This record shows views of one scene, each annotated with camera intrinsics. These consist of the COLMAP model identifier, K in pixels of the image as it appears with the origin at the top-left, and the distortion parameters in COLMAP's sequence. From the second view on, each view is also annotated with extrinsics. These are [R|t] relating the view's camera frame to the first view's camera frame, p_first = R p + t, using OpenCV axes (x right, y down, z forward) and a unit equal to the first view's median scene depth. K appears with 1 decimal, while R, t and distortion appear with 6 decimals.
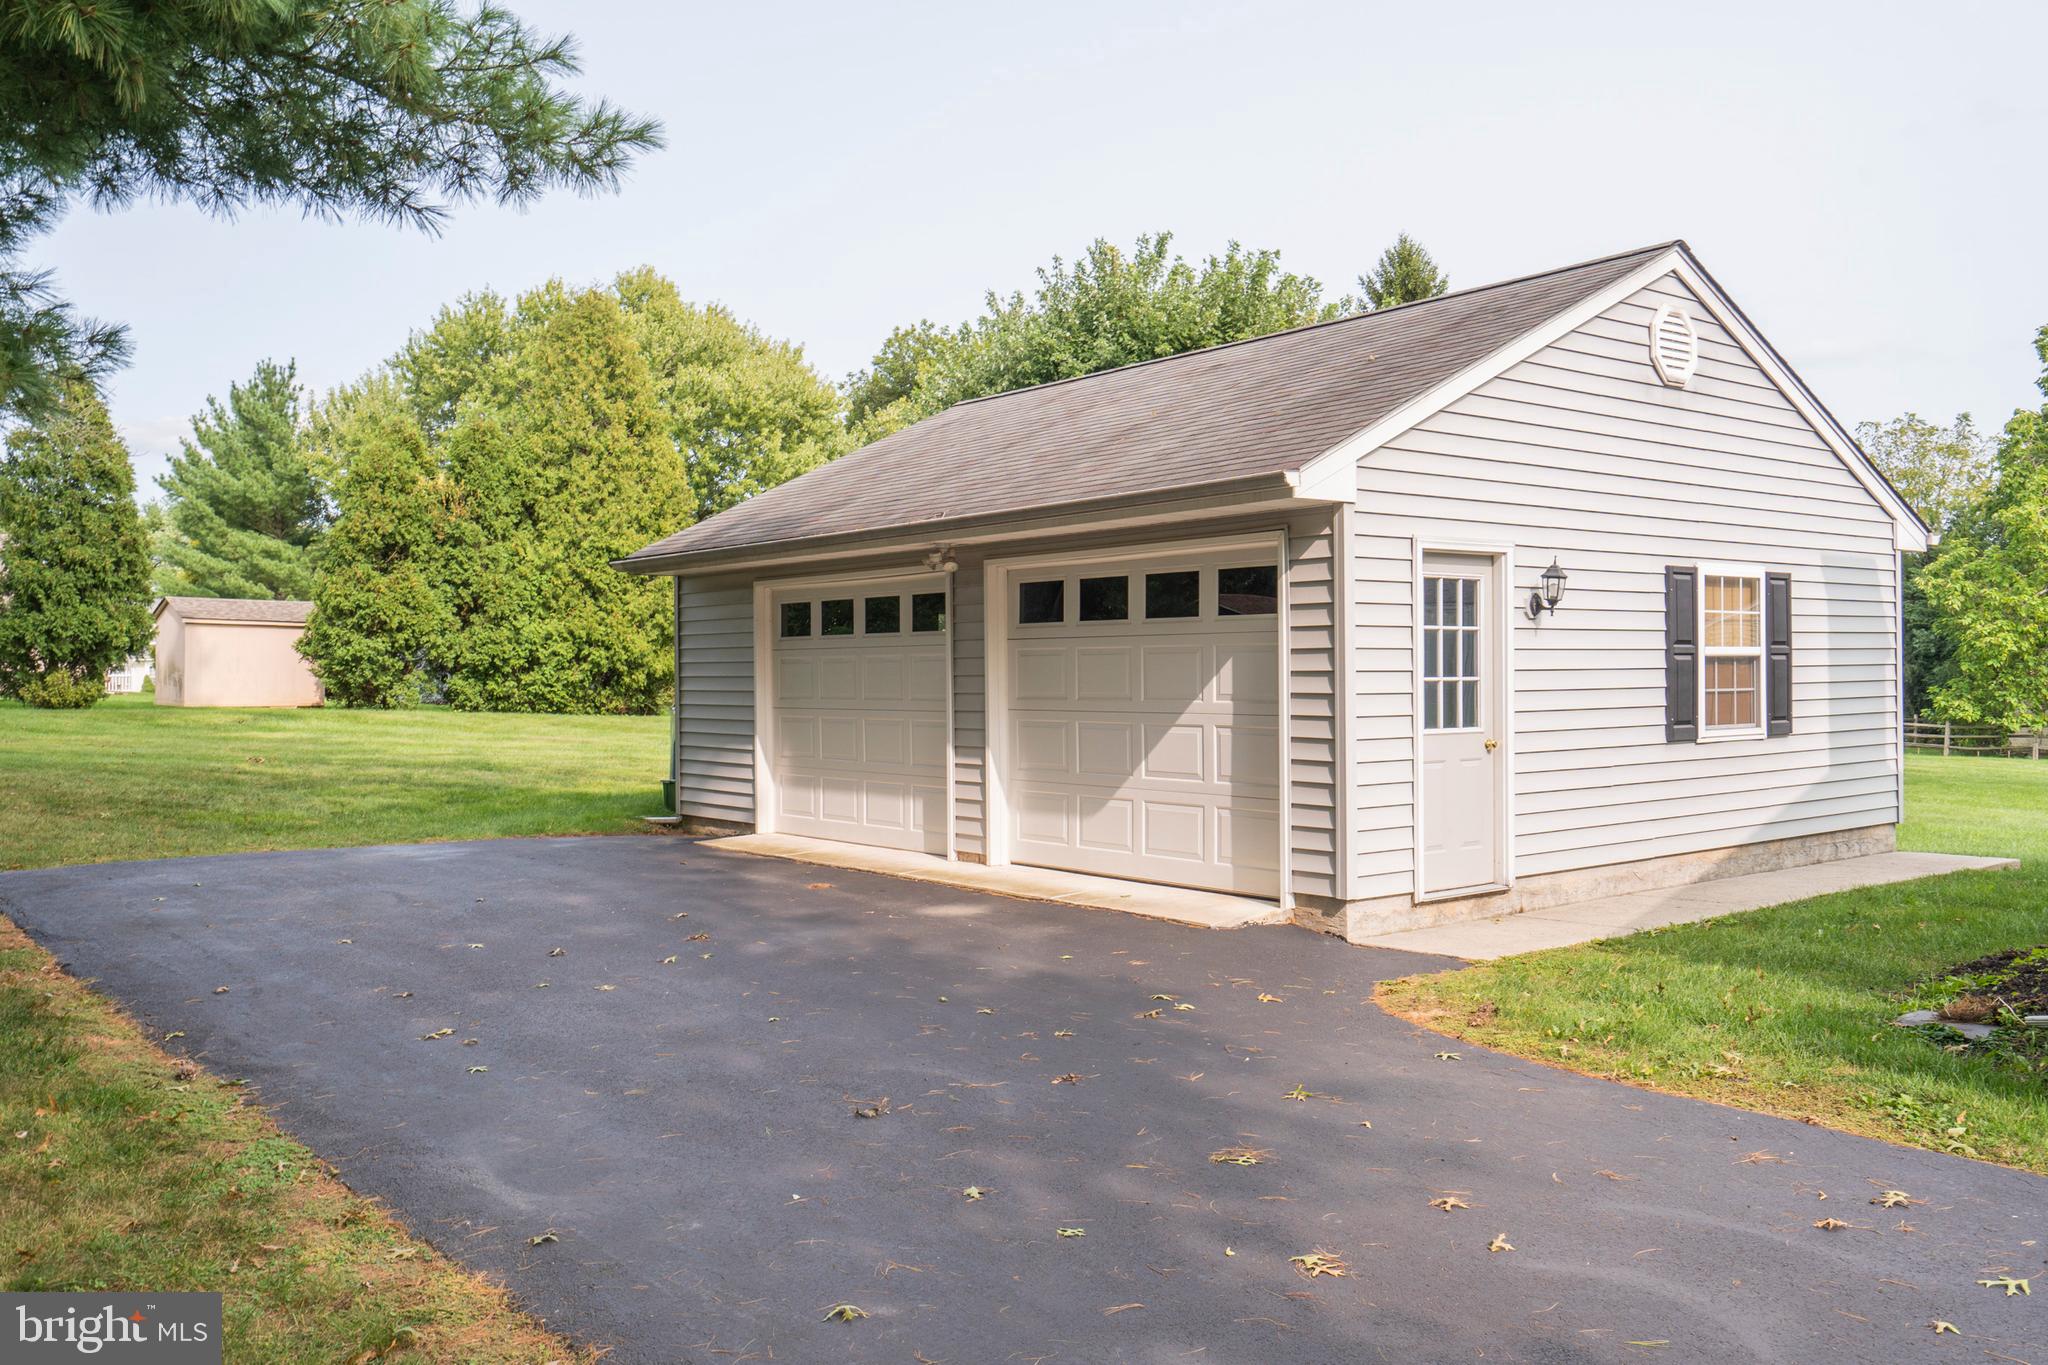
lens RADIAL K [[1669.4, 0, 1019.0], [0, 1669.4, 678.1], [0, 0, 1]] dist [0.005132, 0.012458]
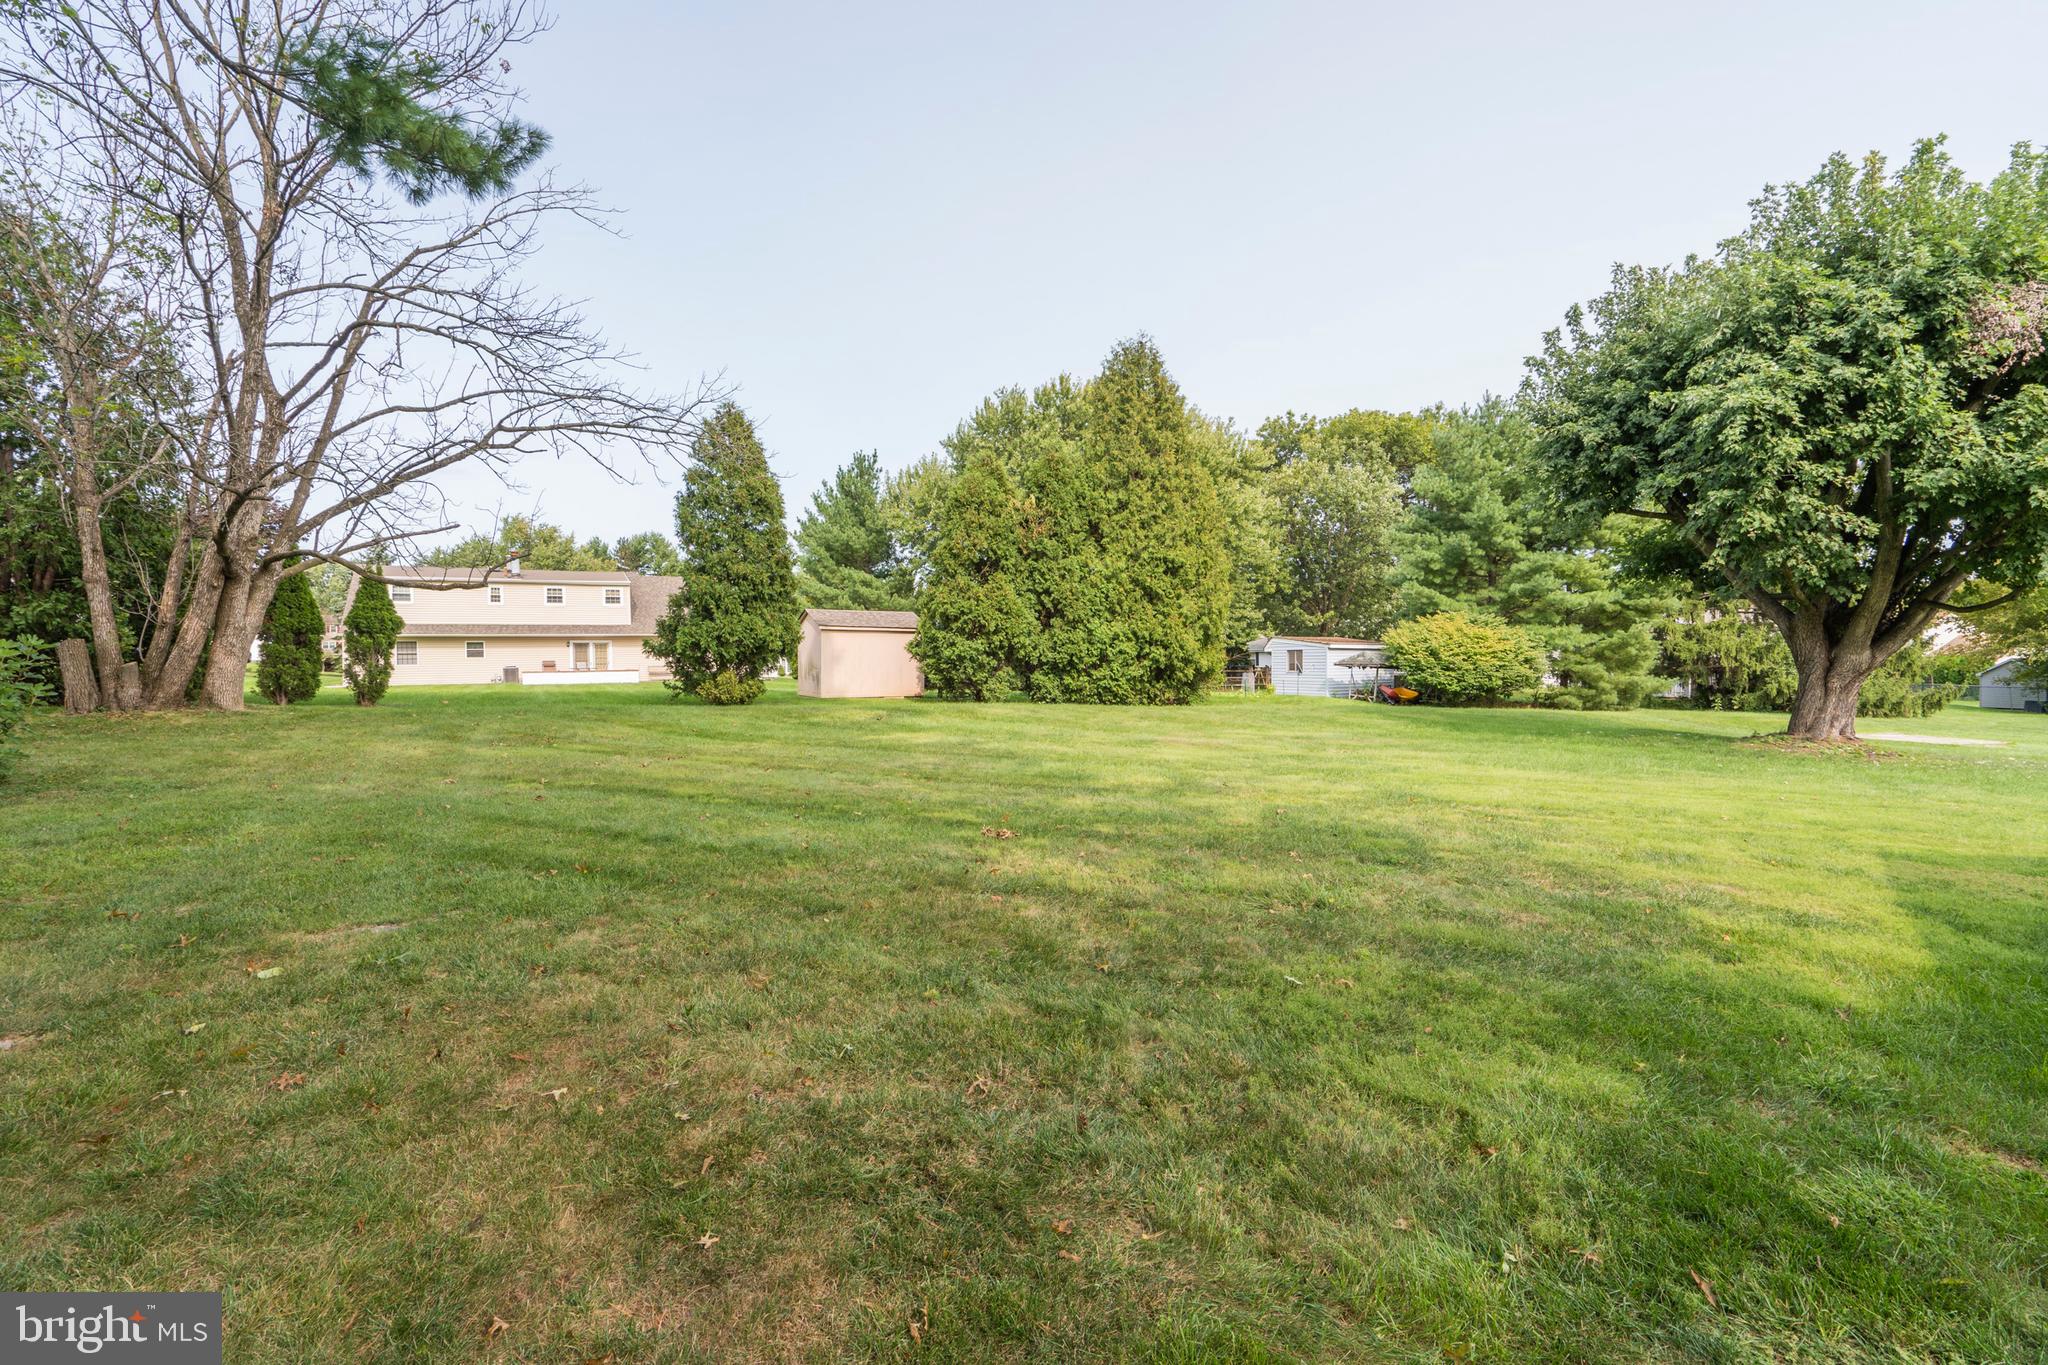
lens RADIAL K [[957.0, 0, 1028.9], [0, 957.0, 680.2], [0, 0, 1]] dist [-0.005054, -0.000088]
pose [[0.974688, -0.001534, -0.223563, -0.193518], [0.005773, 0.999816, 0.018307, -0.007781], [0.223493, -0.019134, 0.974518, 0.349771]]
